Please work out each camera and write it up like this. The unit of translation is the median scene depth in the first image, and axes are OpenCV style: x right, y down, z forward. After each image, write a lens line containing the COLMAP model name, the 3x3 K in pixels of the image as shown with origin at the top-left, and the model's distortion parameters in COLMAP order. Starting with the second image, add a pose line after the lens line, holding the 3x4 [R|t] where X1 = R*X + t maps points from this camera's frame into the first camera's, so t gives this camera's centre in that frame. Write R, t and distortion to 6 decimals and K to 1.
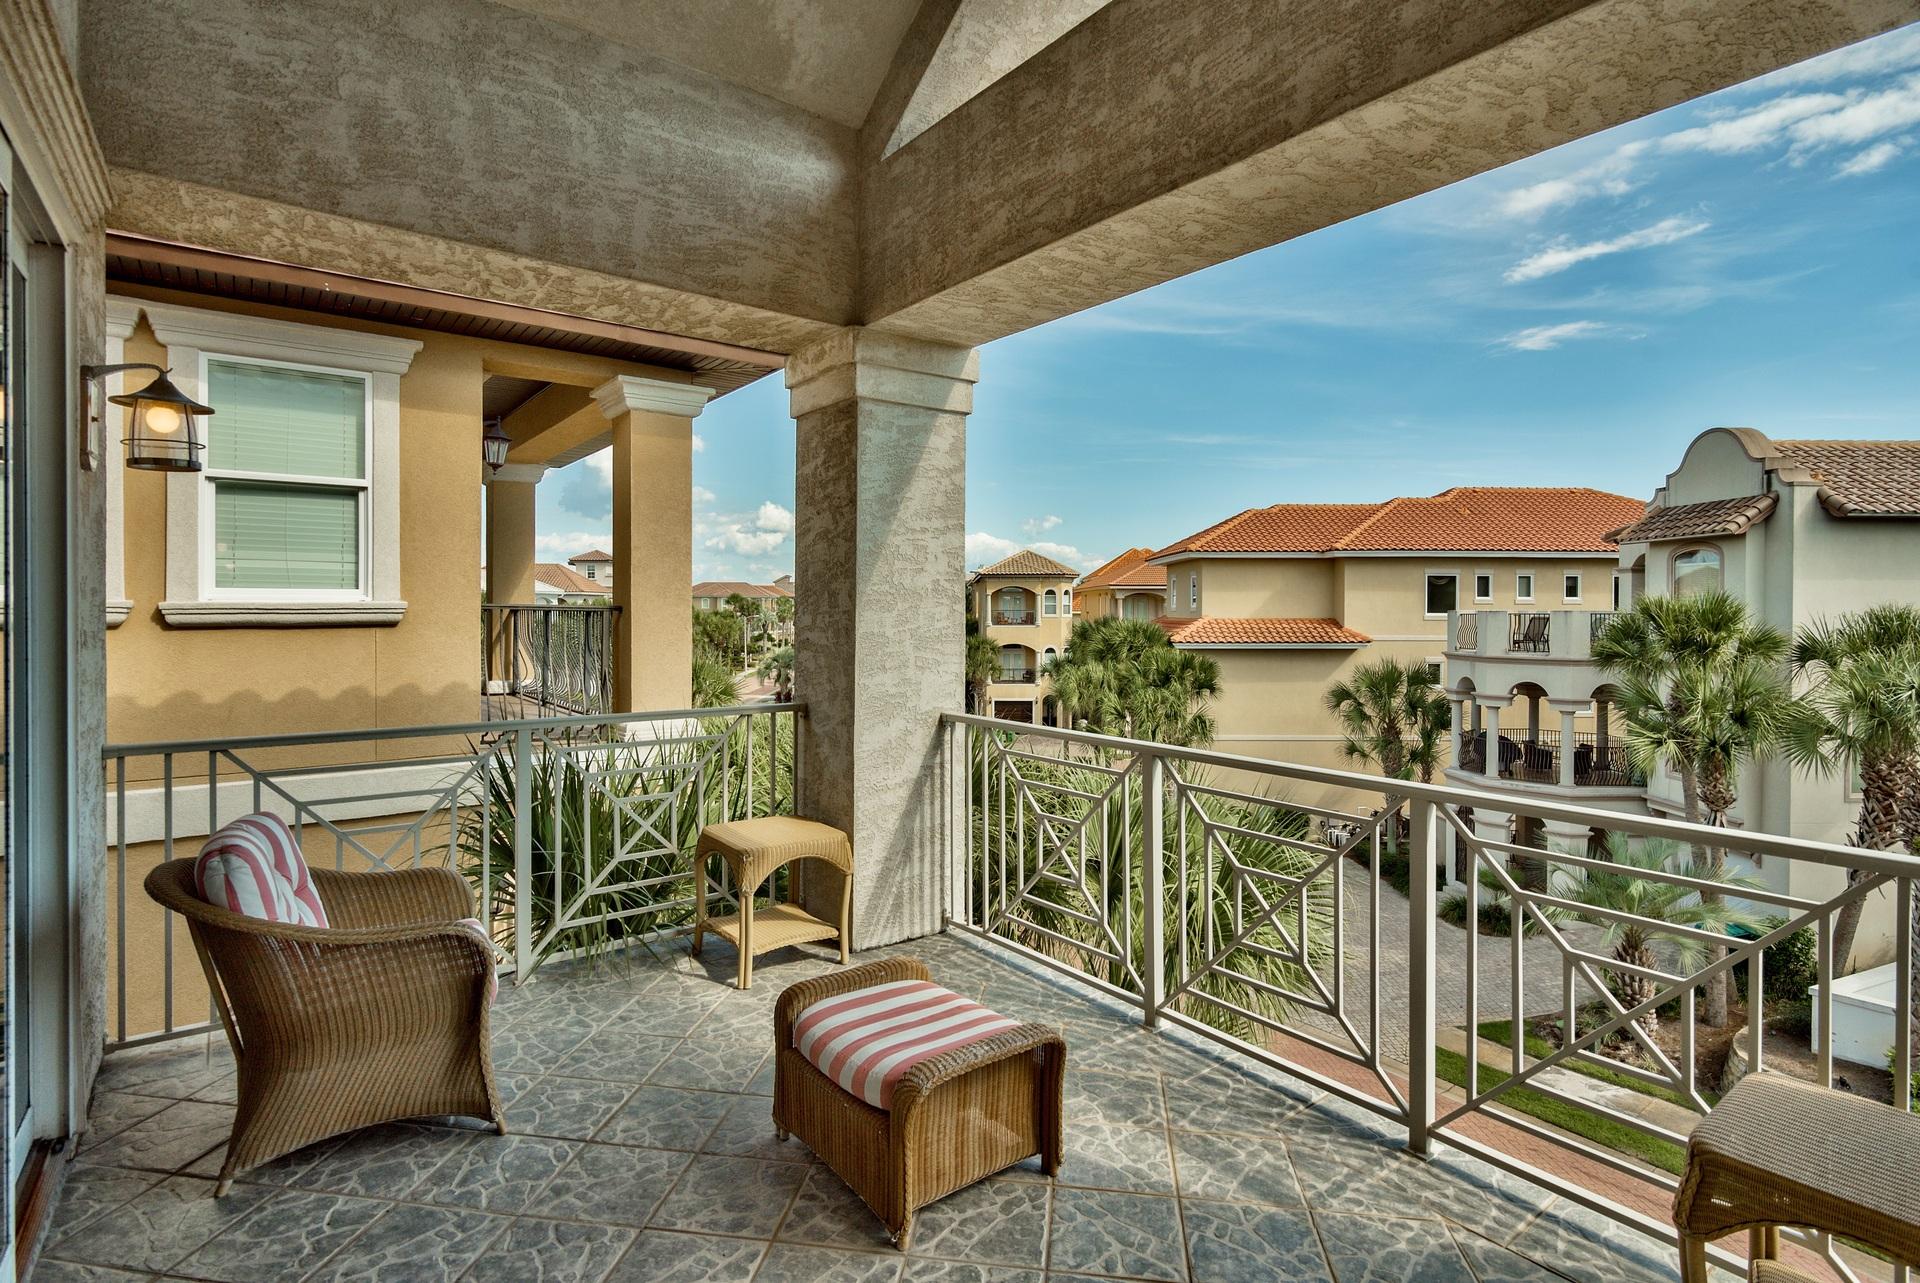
lens RADIAL K [[960.6, 0, 958.7], [0, 960.6, 610.7], [0, 0, 1]] dist [-0.001070, 0.000804]
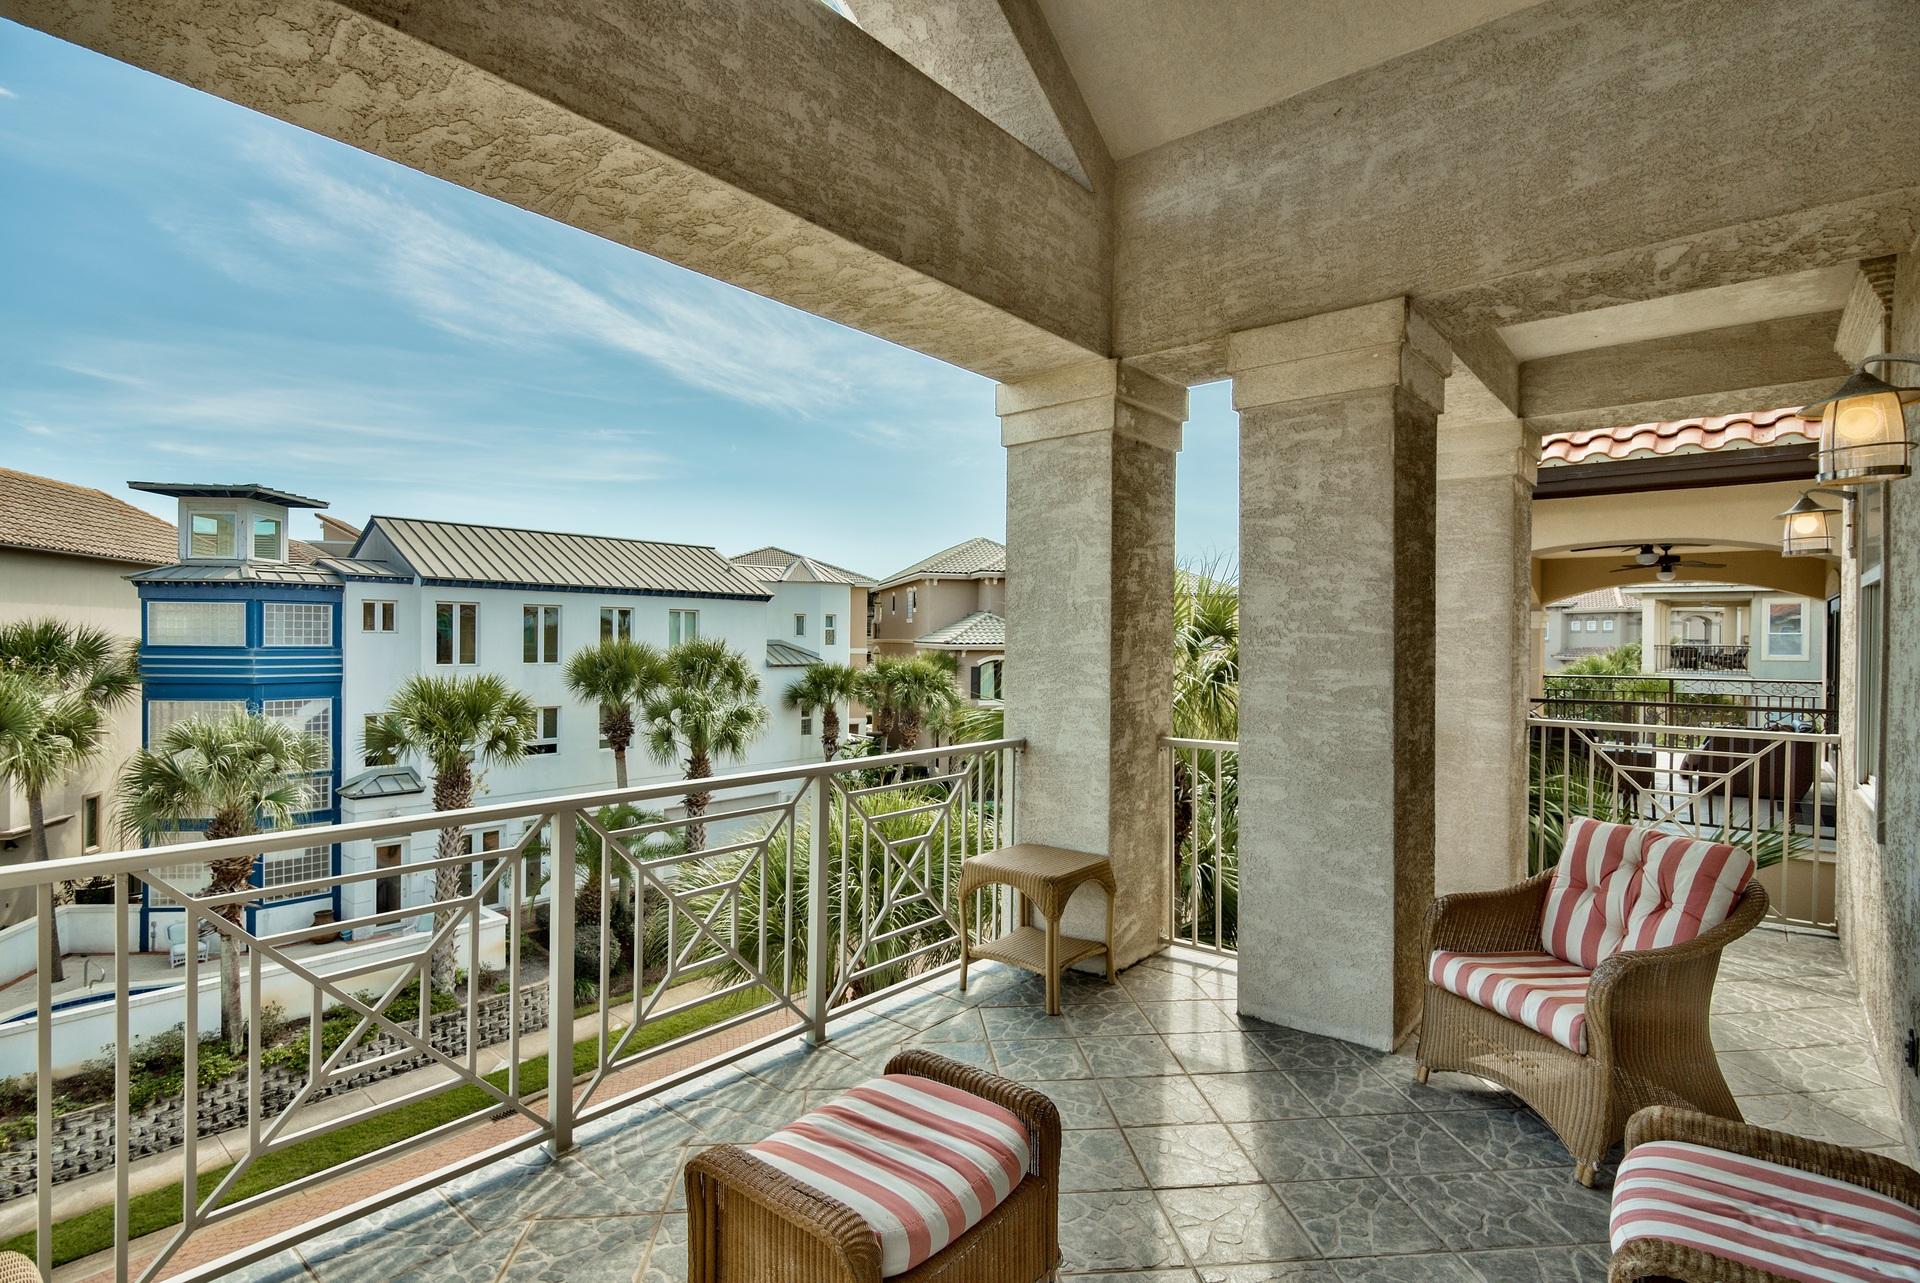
lens RADIAL K [[960.6, 0, 954.4], [0, 960.6, 646.6], [0, 0, 1]] dist [-0.001070, 0.000804]
pose [[-0.246848, -0.015009, 0.968938, -0.746264], [-0.004699, 0.999887, 0.014291, -0.000226], [-0.969043, -0.001025, -0.246890, 1.011241]]
